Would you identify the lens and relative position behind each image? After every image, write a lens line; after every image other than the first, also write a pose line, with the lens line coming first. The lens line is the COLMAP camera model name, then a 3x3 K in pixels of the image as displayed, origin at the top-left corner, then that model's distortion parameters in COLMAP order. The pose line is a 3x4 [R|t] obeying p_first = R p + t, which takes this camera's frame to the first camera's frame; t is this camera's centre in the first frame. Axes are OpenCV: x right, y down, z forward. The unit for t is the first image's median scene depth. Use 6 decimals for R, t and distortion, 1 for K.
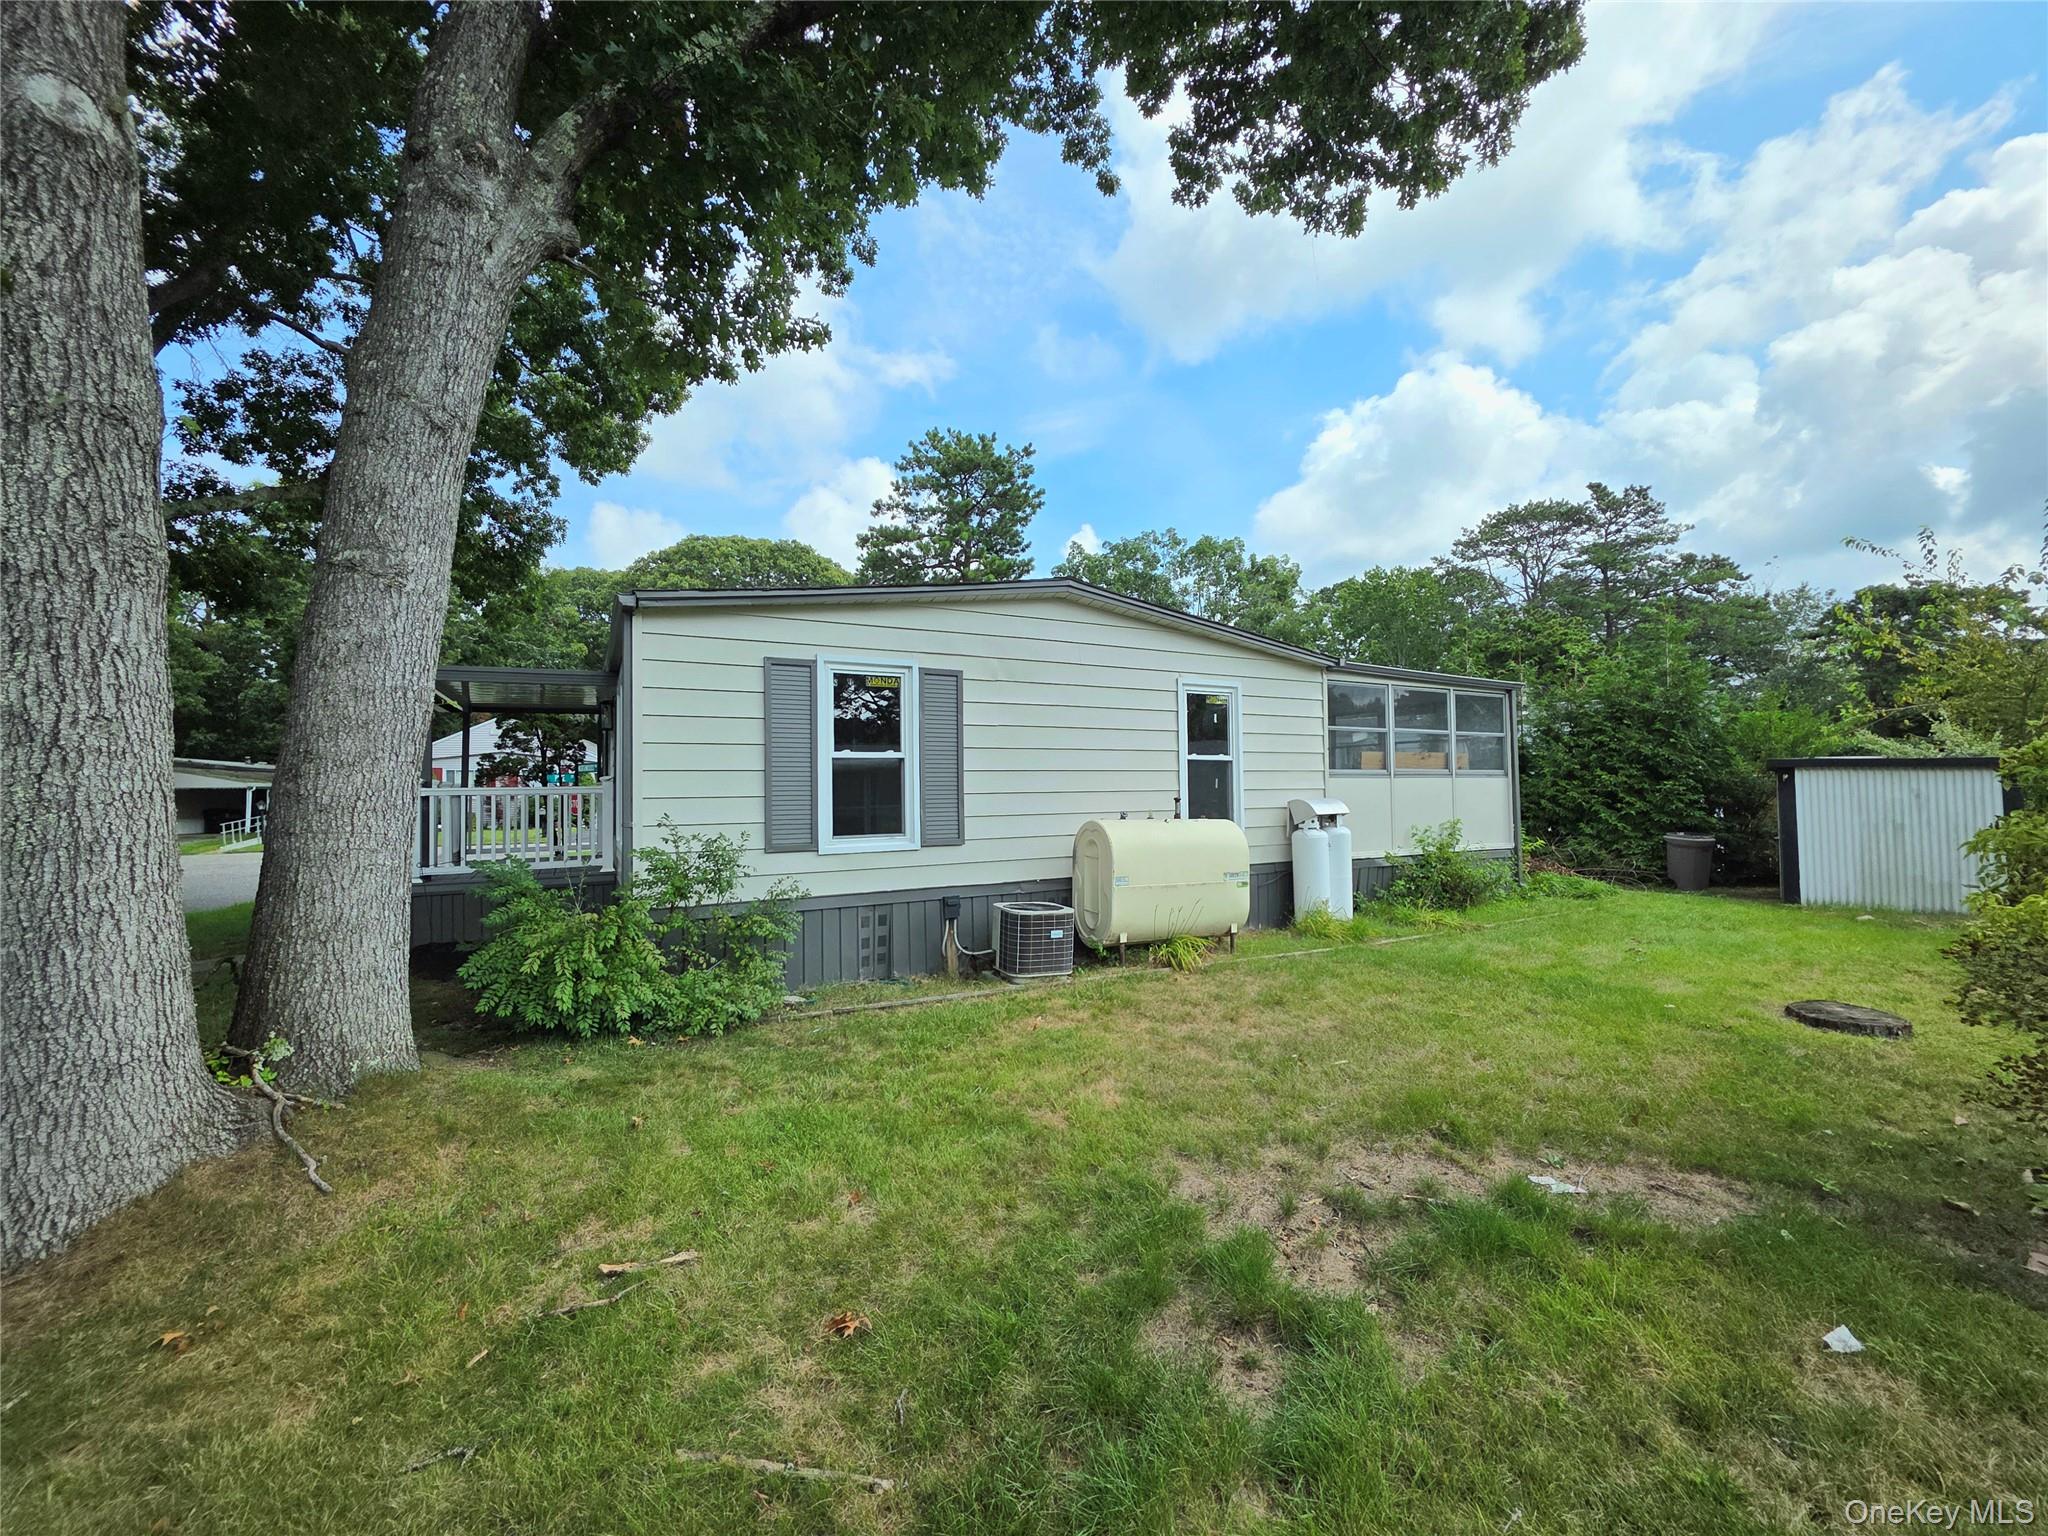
lens RADIAL K [[821.8, 0, 1025.2], [0, 821.8, 767.6], [0, 0, 1]] dist [0.004544, -0.000628]
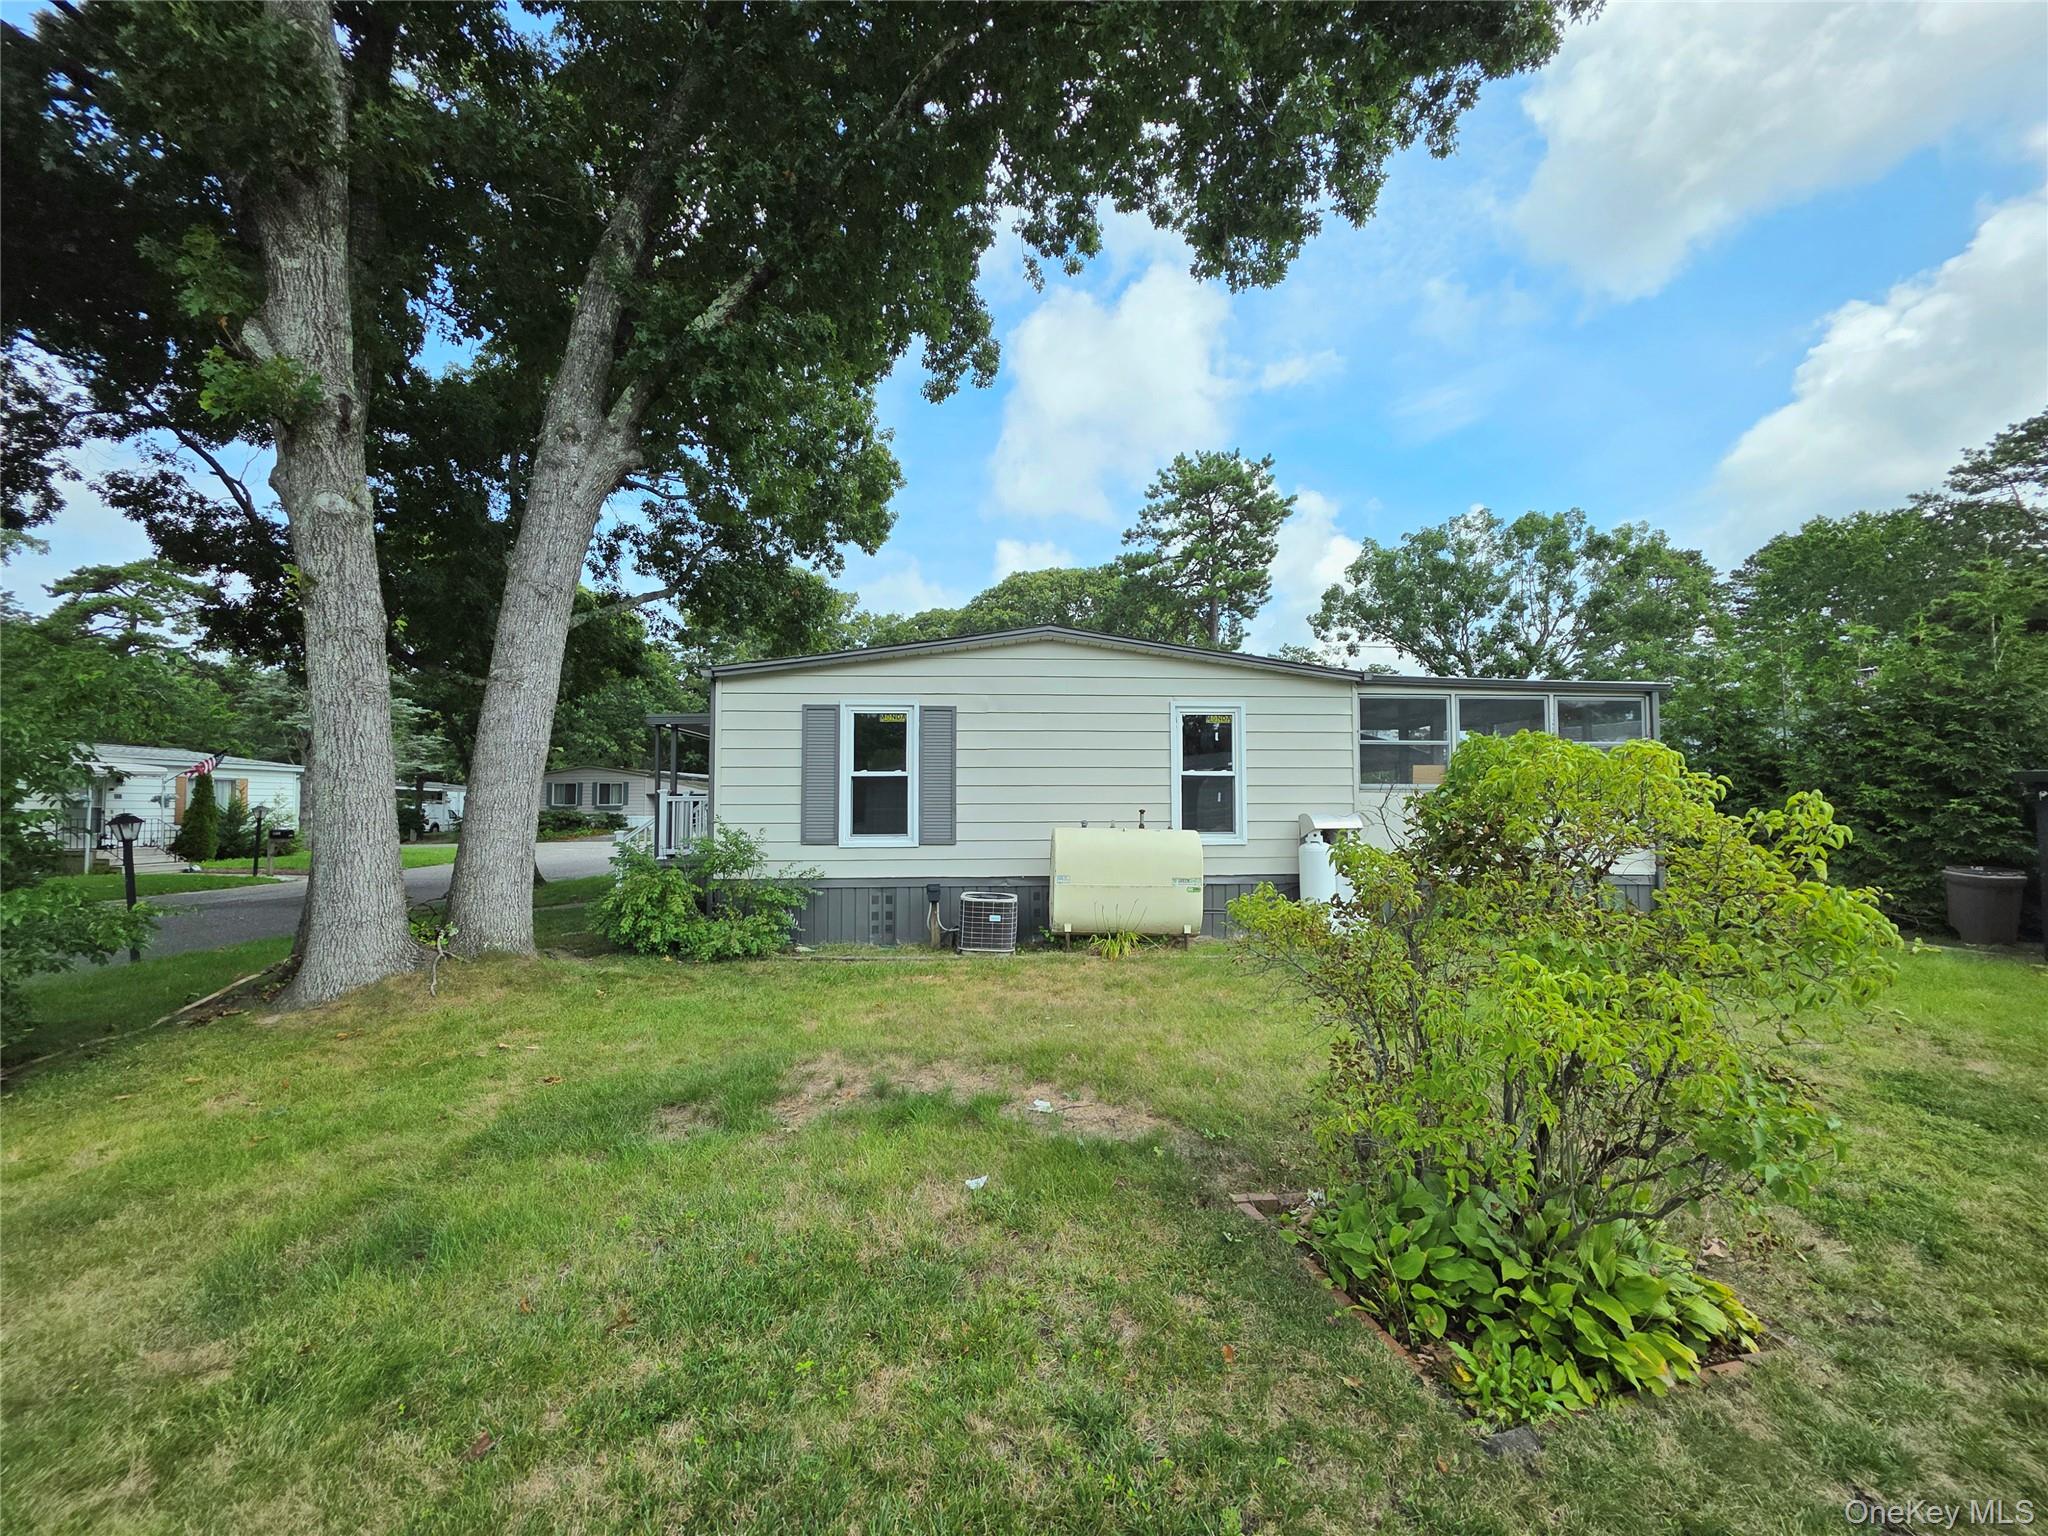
lens RADIAL K [[821.8, 0, 1023.9], [0, 821.8, 765.8], [0, 0, 1]] dist [0.004544, -0.000628]
pose [[0.907369, -0.007872, -0.420260, 0.551963], [0.002149, 0.999898, -0.014090, -0.008776], [0.420329, 0.011882, 0.907294, -0.098221]]
